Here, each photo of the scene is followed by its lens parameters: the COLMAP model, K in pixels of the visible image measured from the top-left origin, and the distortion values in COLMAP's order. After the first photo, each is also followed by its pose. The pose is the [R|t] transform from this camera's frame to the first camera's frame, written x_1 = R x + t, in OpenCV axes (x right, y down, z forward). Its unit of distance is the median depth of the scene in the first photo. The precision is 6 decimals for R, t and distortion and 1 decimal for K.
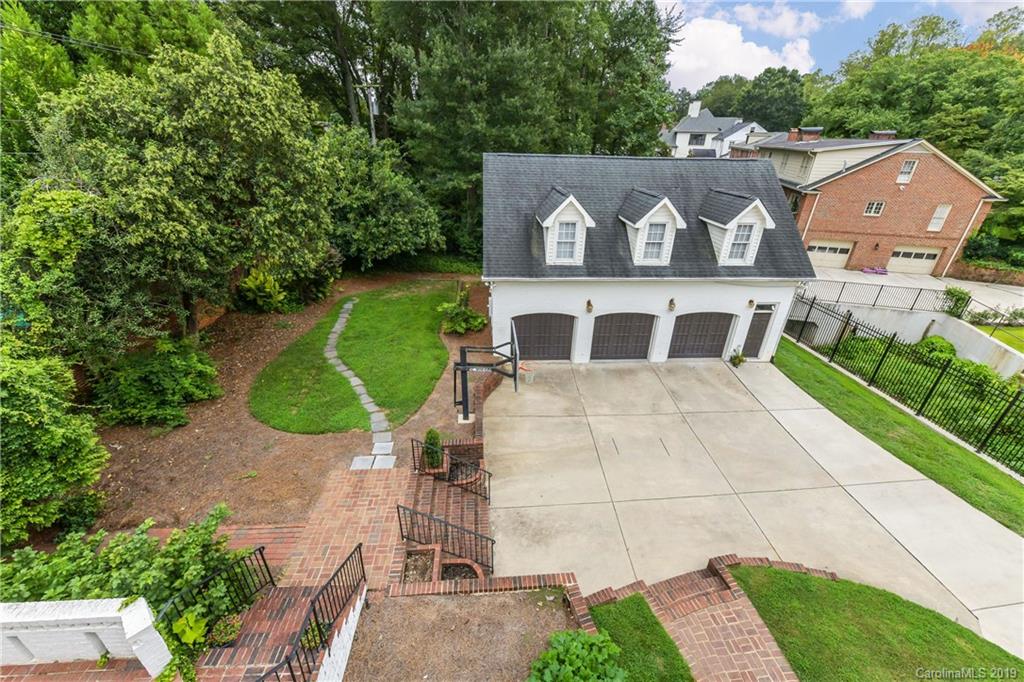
lens RADIAL K [[417.8, 0, 516.3], [0, 417.8, 345.3], [0, 0, 1]] dist [0.004814, -0.001031]
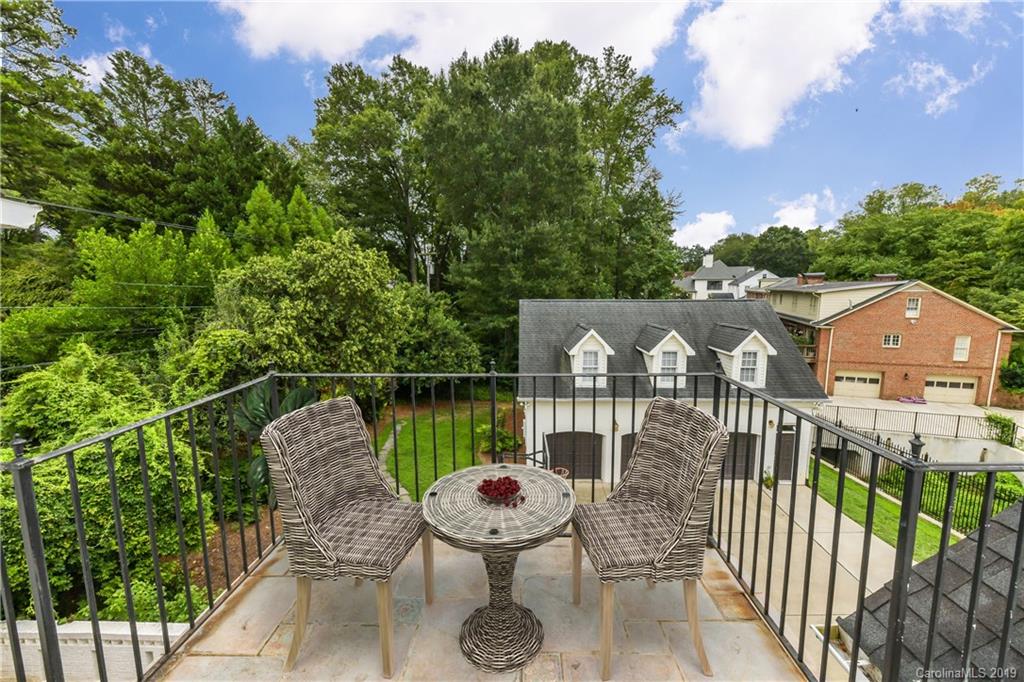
lens RADIAL K [[416.8, 0, 512.7], [0, 416.8, 339.1], [0, 0, 1]] dist [-0.001606, -0.000168]
pose [[0.996038, -0.014719, -0.087700, 0.005144], [-0.015316, 0.943073, -0.332234, 0.047708], [0.087597, 0.332261, 0.939111, -0.095650]]
